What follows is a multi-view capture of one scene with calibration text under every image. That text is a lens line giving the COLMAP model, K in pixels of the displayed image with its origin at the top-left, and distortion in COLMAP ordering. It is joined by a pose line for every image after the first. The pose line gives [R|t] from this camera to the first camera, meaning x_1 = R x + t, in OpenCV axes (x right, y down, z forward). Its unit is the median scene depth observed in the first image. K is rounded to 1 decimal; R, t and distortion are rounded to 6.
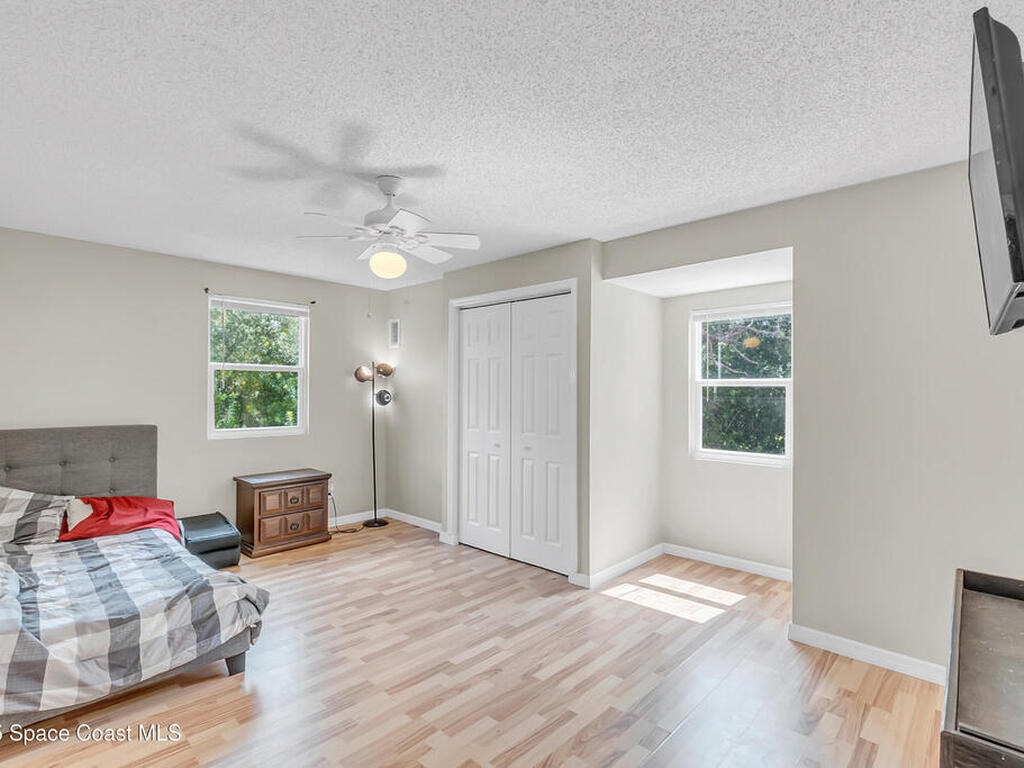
lens RADIAL K [[511.0, 0, 504.9], [0, 511.0, 381.8], [0, 0, 1]] dist [-0.000190, -0.000244]
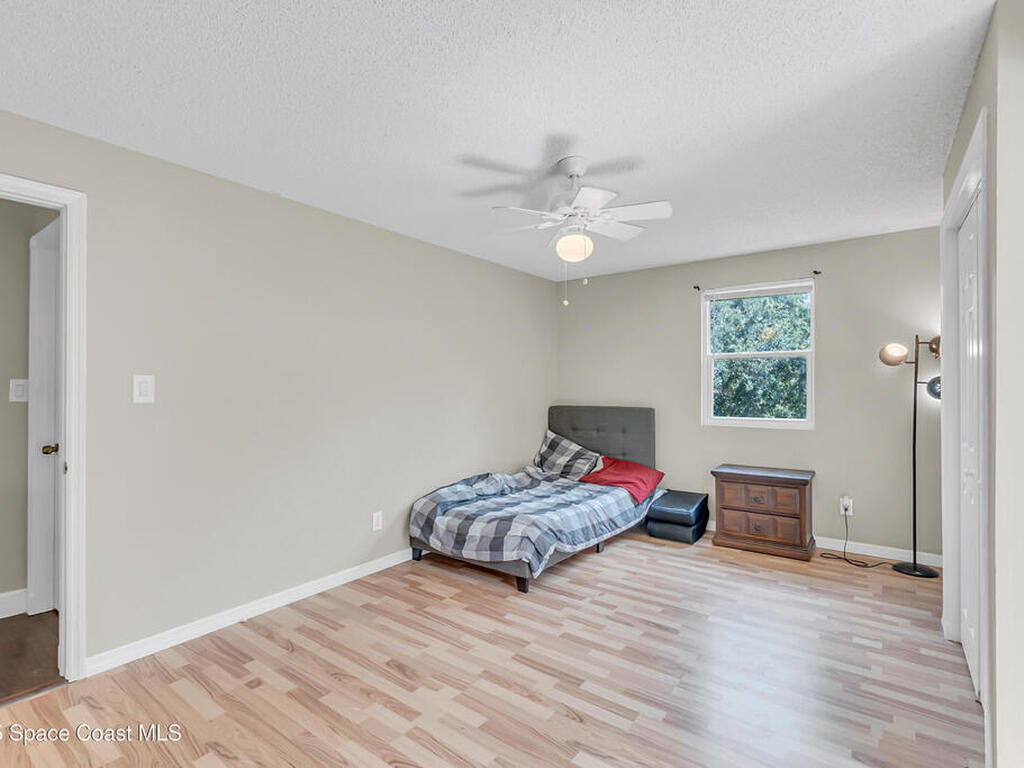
lens RADIAL K [[511.0, 0, 504.9], [0, 511.0, 381.8], [0, 0, 1]] dist [-0.000190, -0.000244]
pose [[0.124638, -0.007483, -0.992174, 0.483875], [0.020113, 0.999785, -0.005014, 0.020093], [0.991998, -0.019331, 0.124762, 0.492649]]
